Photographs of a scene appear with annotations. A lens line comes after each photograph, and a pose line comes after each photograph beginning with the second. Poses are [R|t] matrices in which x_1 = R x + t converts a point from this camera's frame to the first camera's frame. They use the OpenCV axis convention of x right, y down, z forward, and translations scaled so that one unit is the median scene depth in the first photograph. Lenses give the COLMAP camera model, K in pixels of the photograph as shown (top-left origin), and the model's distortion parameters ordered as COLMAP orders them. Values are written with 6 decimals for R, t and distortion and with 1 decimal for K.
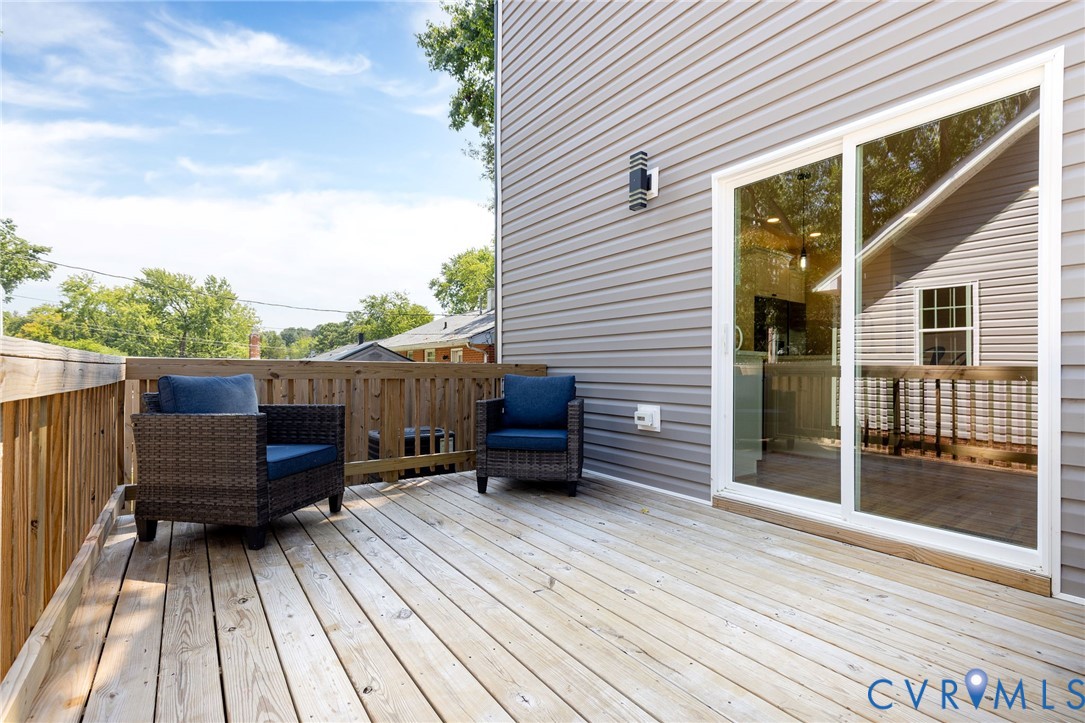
lens RADIAL K [[493.0, 0, 543.0], [0, 493.0, 364.6], [0, 0, 1]] dist [0.003531, 0.000738]
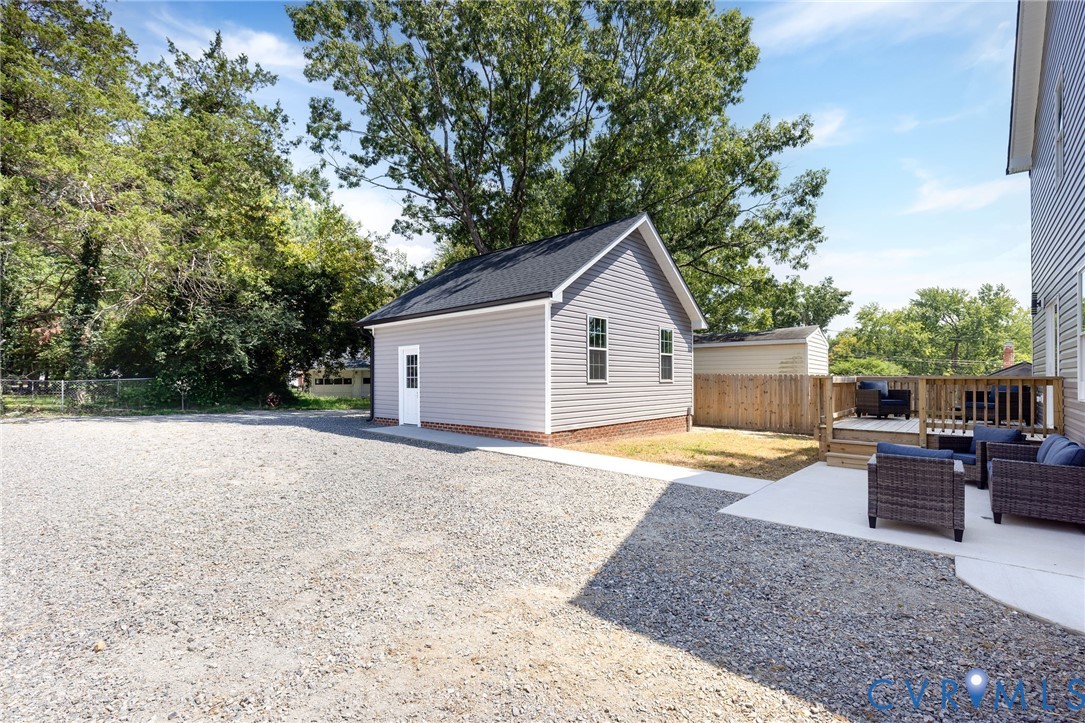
lens RADIAL K [[493.0, 0, 541.9], [0, 493.0, 371.6], [0, 0, 1]] dist [0.003531, 0.000738]
pose [[0.225772, -0.005969, -0.974162, 0.117409], [0.001023, 0.999982, -0.005890, -0.001473], [0.974180, 0.000333, 0.225774, -0.113401]]
